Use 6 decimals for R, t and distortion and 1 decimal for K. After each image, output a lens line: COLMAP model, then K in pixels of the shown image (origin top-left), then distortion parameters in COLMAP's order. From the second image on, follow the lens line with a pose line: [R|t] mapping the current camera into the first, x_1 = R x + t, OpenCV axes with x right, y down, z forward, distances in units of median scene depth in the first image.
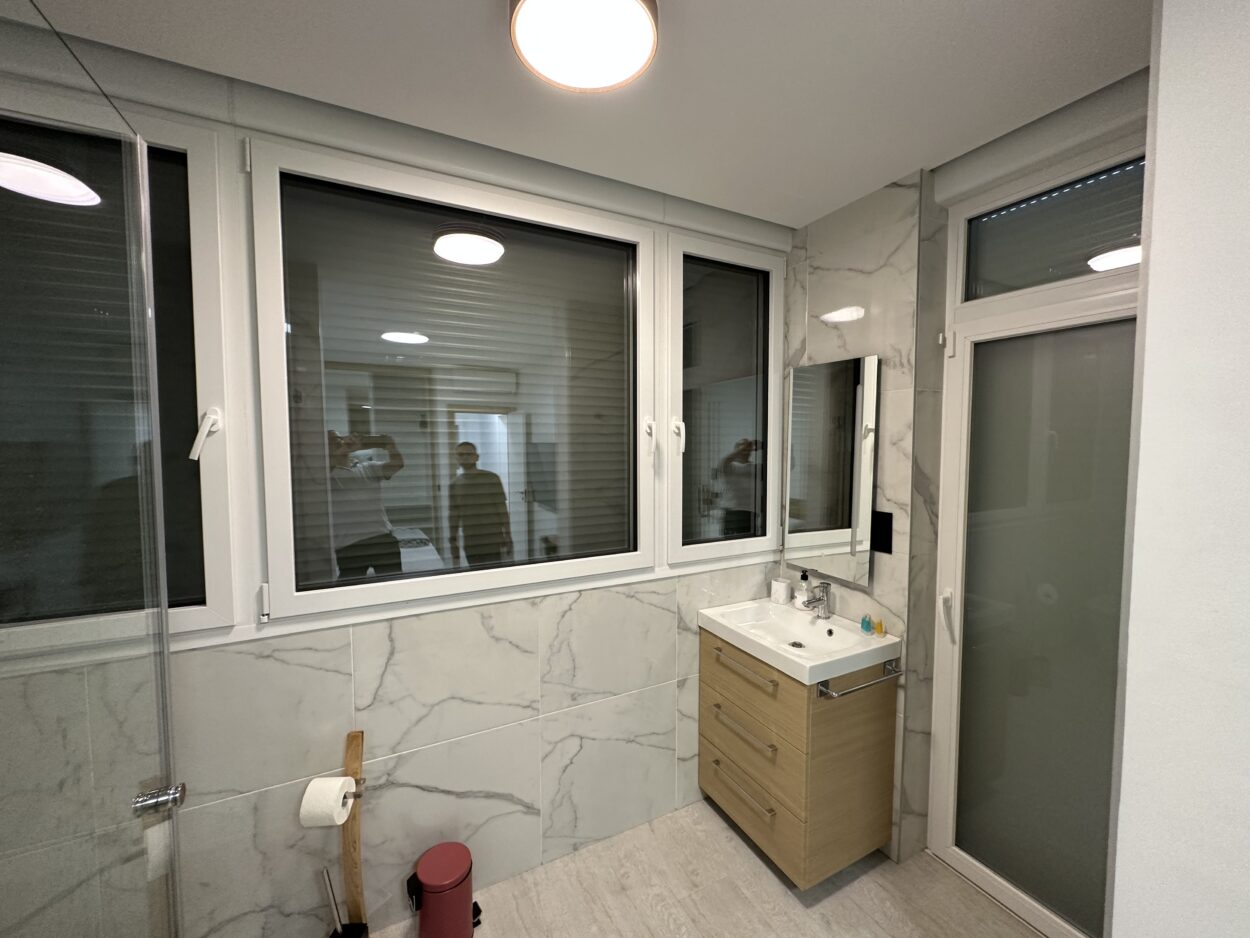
lens RADIAL K [[496.0, 0, 628.3], [0, 496.0, 466.7], [0, 0, 1]] dist [-0.004913, 0.000889]
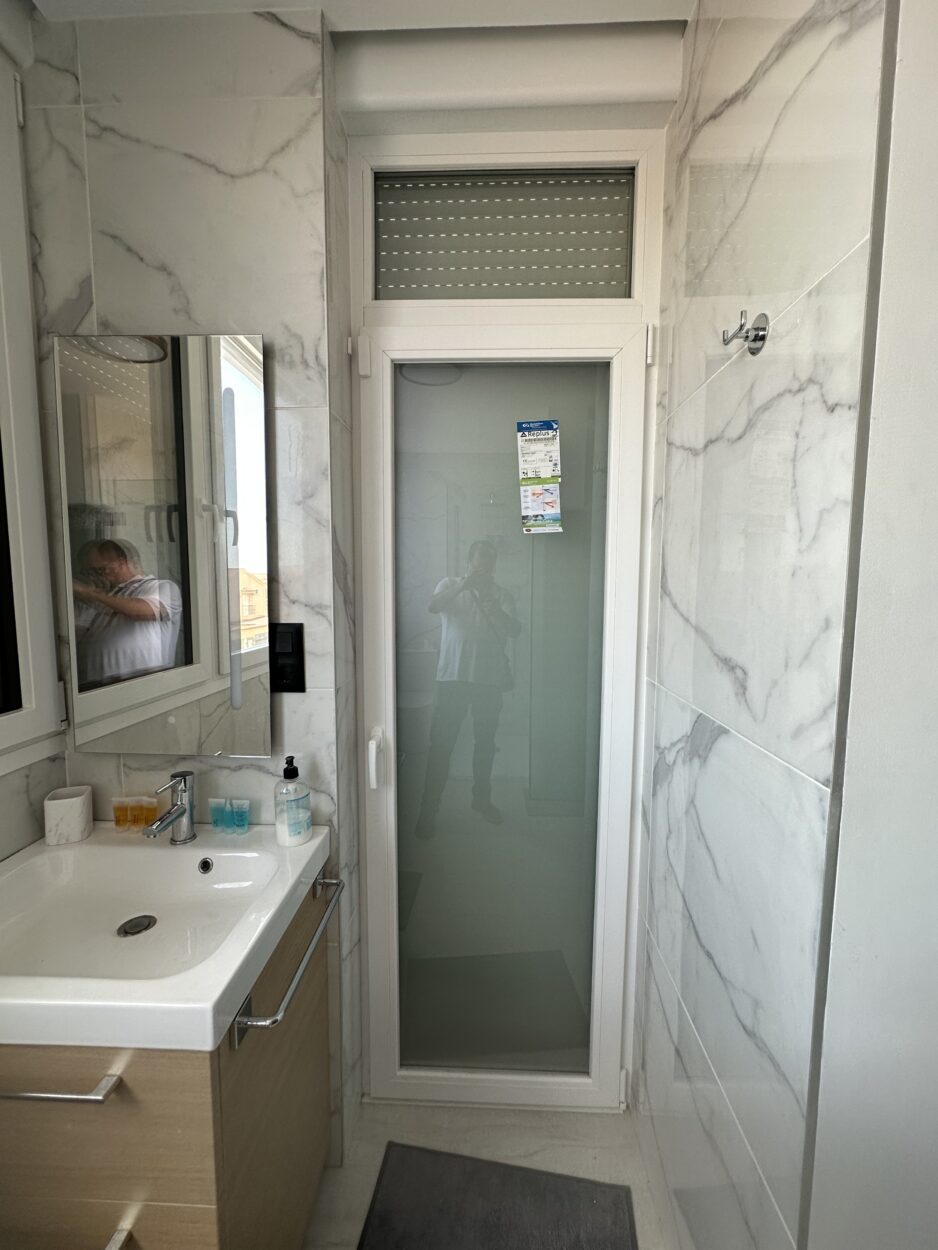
lens RADIAL K [[496.0, 0, 471.6], [0, 496.0, 623.7], [0, 0, 1]] dist [-0.004913, 0.000889]
pose [[0.492976, -0.074527, 0.866845, 0.116138], [0.040192, 0.997212, 0.062878, 0.061238], [-0.869114, 0.003843, 0.494597, 0.502369]]
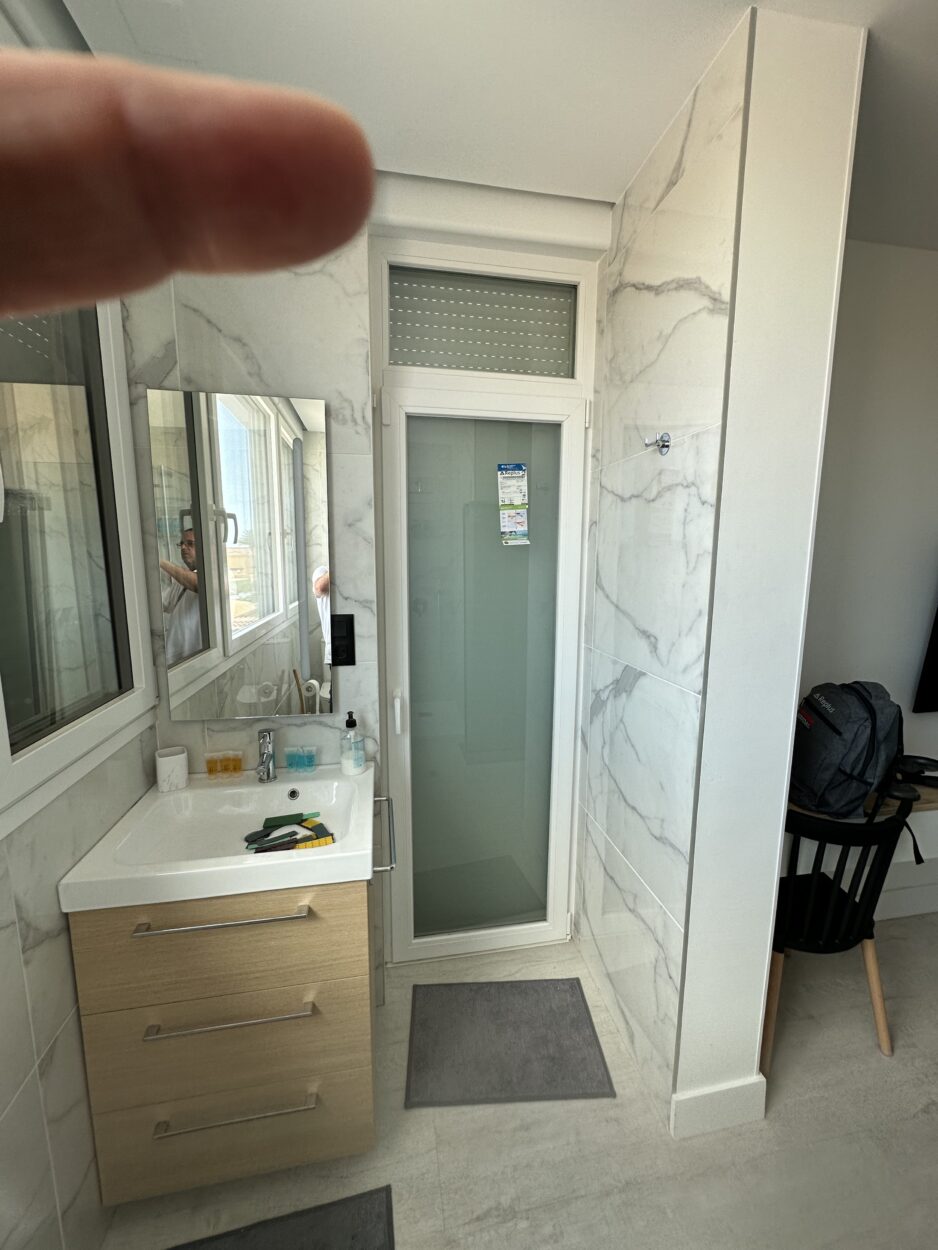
lens RADIAL K [[496.0, 0, 470.4], [0, 496.0, 623.4], [0, 0, 1]] dist [-0.004913, 0.000889]
pose [[0.296926, -0.133434, 0.945532, -0.152777], [0.045082, 0.991043, 0.125700, 0.015770], [-0.953836, 0.005303, 0.300282, 0.546359]]
